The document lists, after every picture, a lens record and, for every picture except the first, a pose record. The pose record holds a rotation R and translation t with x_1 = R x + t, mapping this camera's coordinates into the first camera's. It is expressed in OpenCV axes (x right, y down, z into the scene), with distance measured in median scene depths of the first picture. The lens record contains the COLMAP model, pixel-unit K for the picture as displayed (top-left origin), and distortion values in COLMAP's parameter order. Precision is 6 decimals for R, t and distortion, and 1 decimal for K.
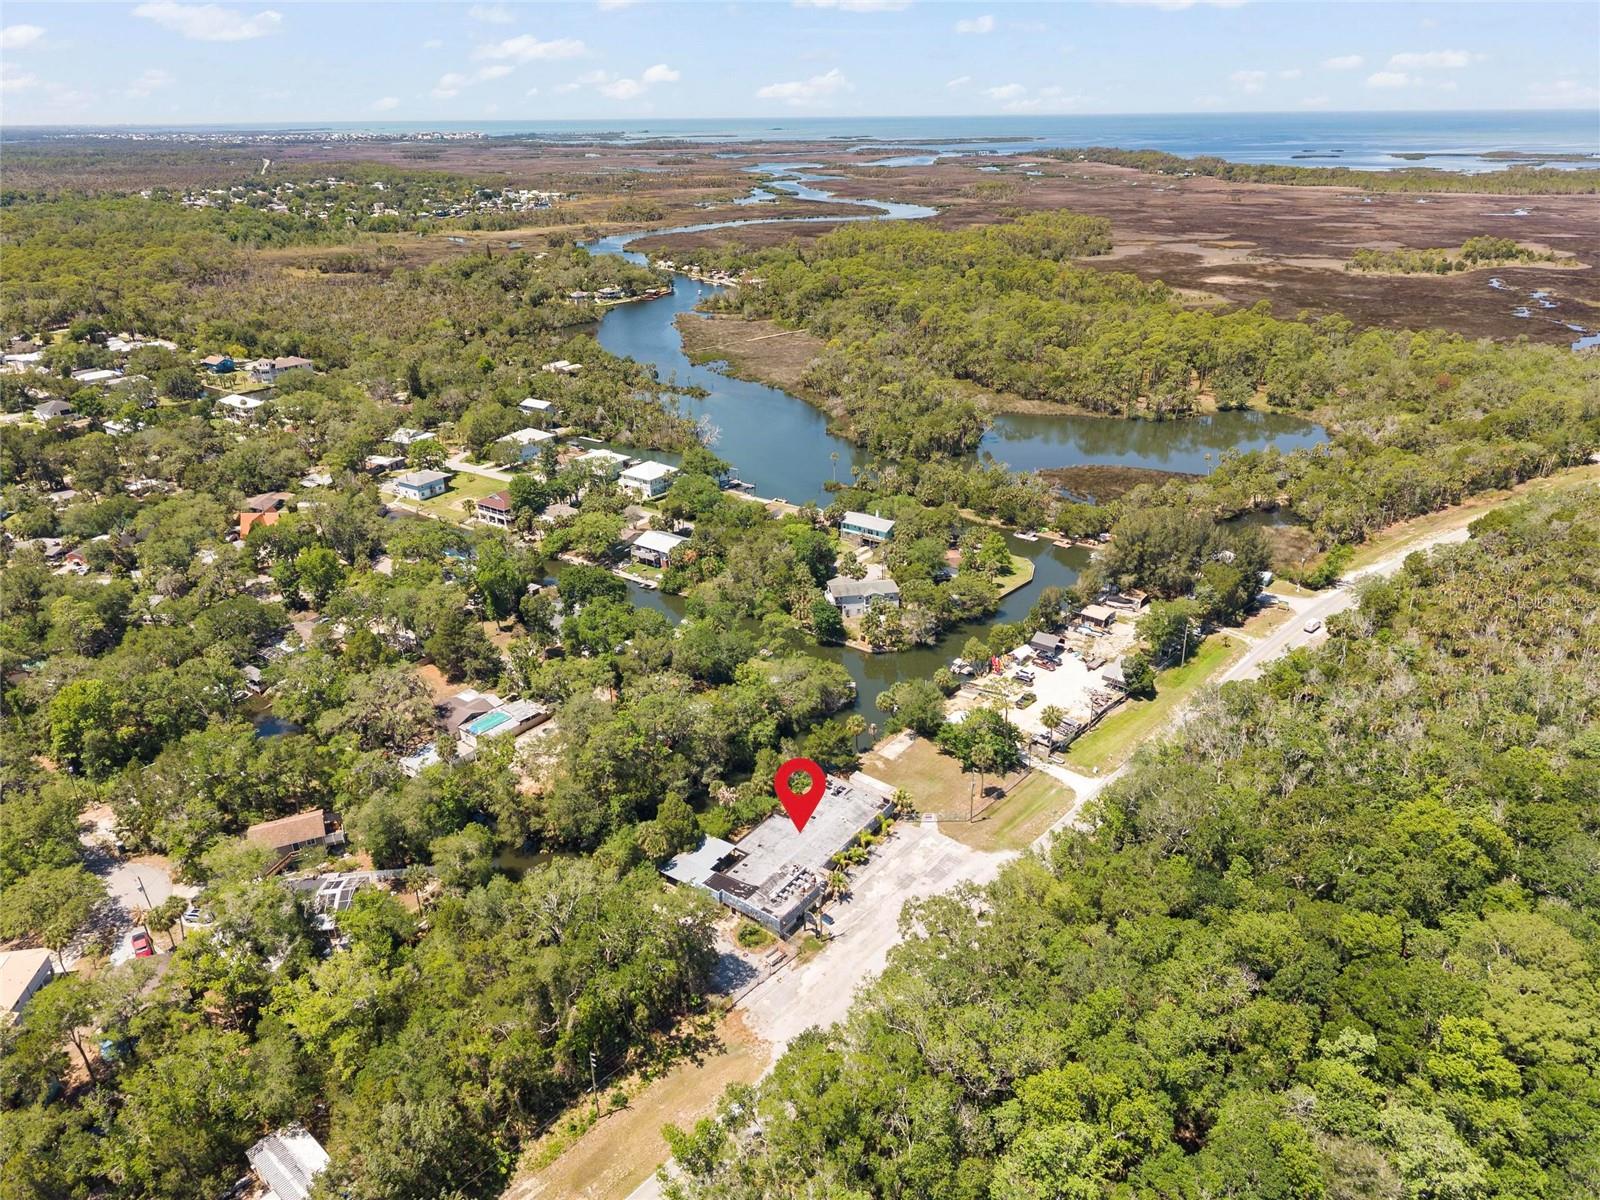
lens RADIAL K [[1099.7, 0, 800.0], [0, 1099.7, 600.0], [0, 0, 1]] dist [0.091359, -0.128240]
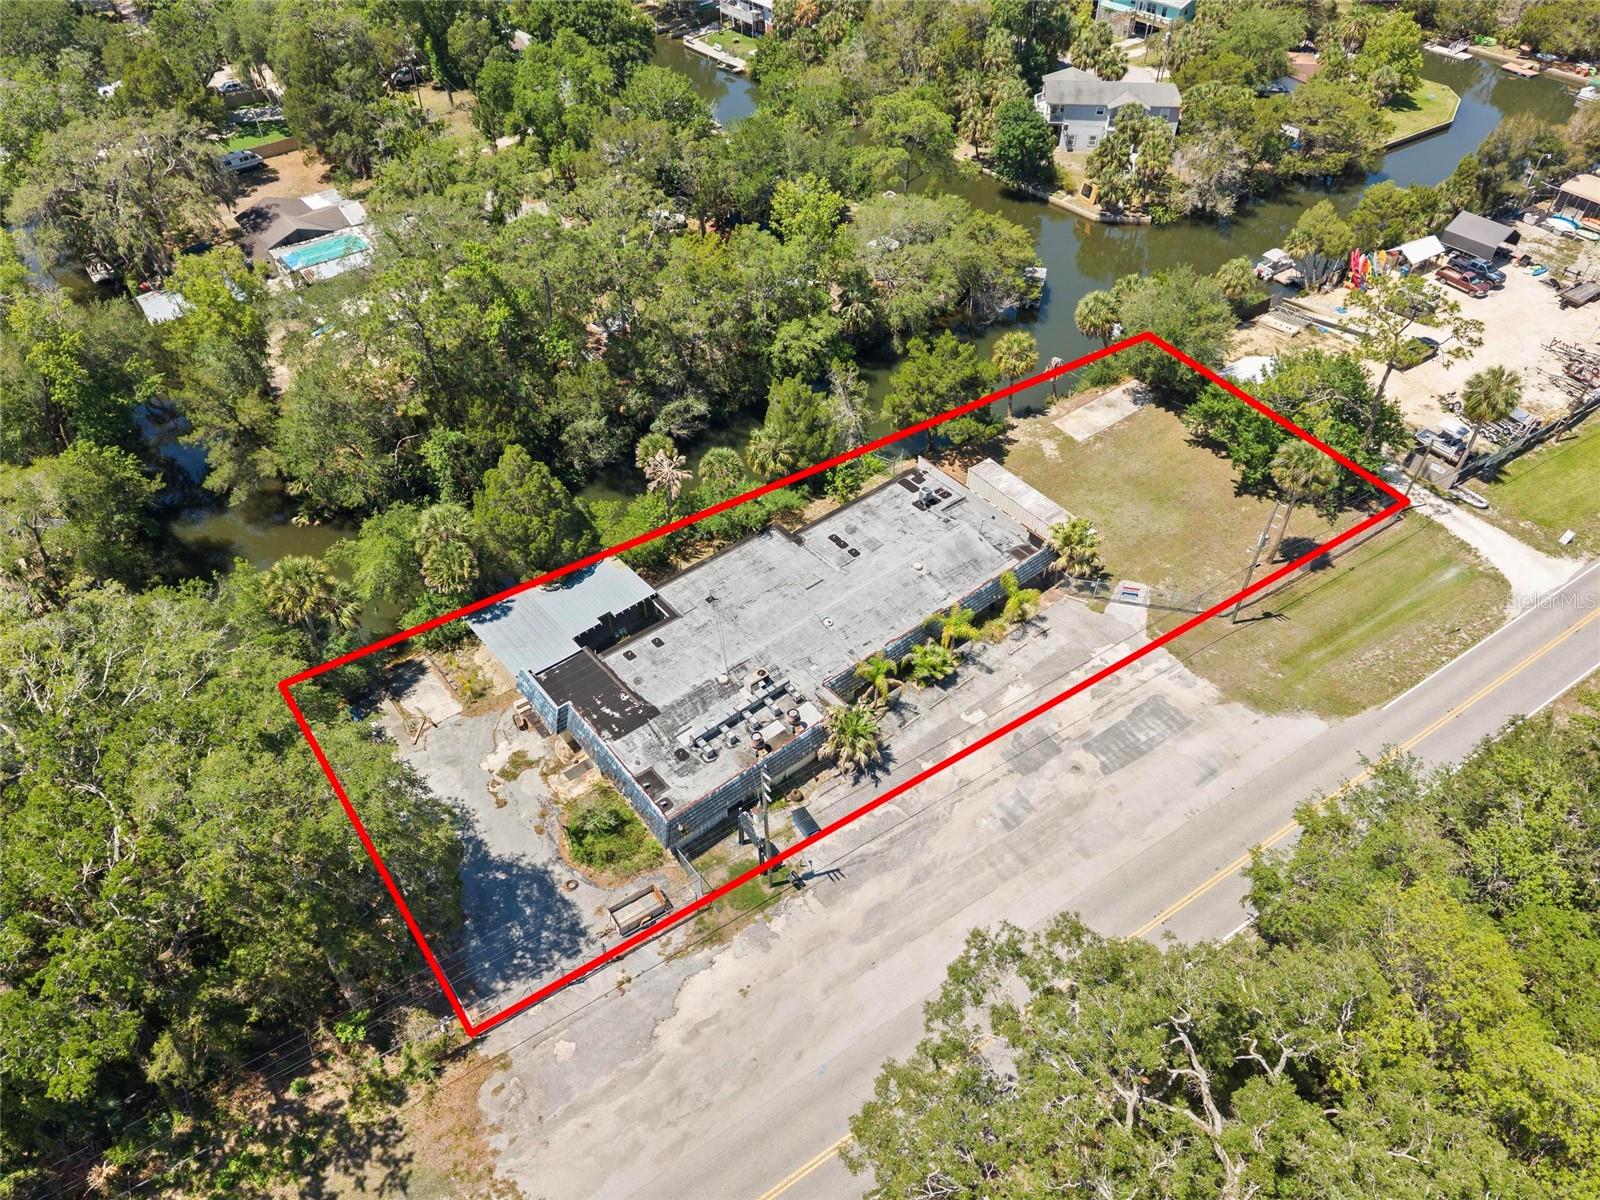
lens RADIAL K [[1099.7, 0, 800.0], [0, 1099.7, 600.0], [0, 0, 1]] dist [0.091359, -0.128240]
pose [[0.969116, 0.176027, -0.172711, 0.058126], [-0.109807, 0.935110, 0.336915, 0.060405], [0.220811, -0.307545, 0.925559, 0.496627]]
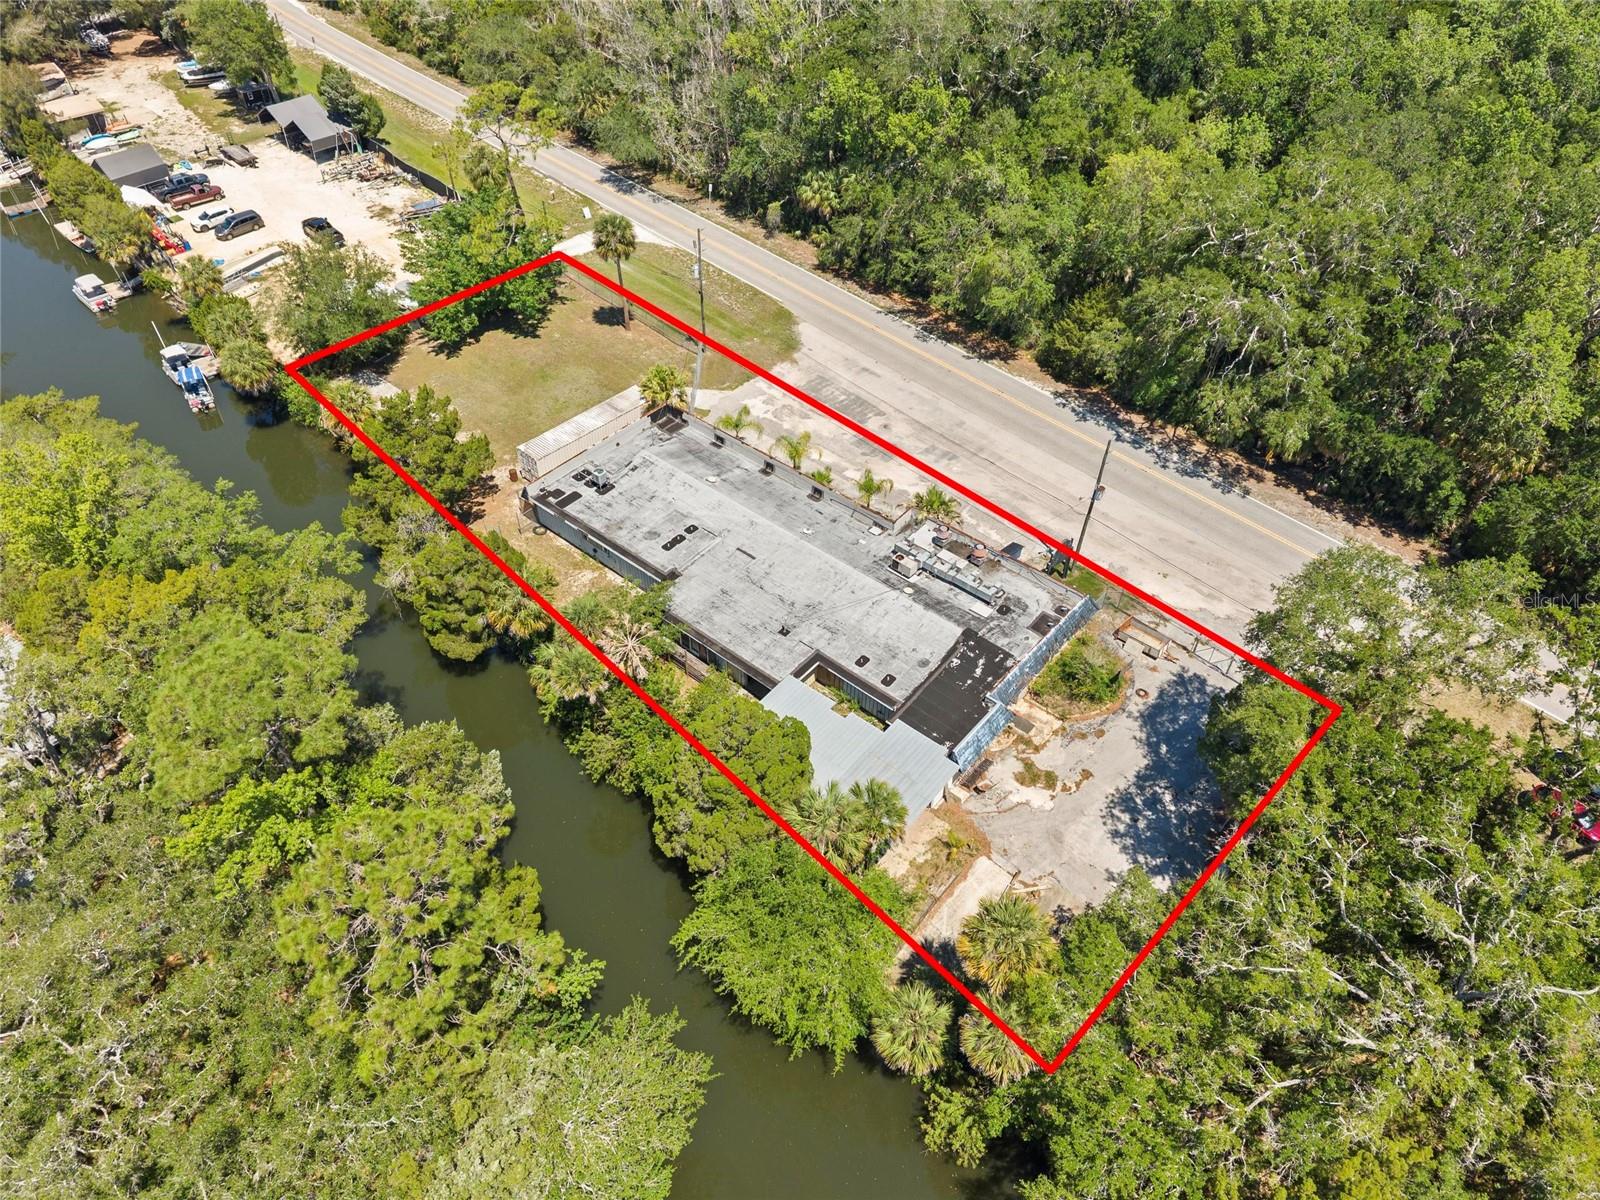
lens RADIAL K [[1099.7, 0, 800.0], [0, 1099.7, 600.0], [0, 0, 1]] dist [0.091359, -0.128240]
pose [[0.067477, -0.689544, 0.721093, -0.244122], [0.411752, 0.677569, 0.609394, -0.010042], [-0.908794, 0.255791, 0.329642, 0.705326]]
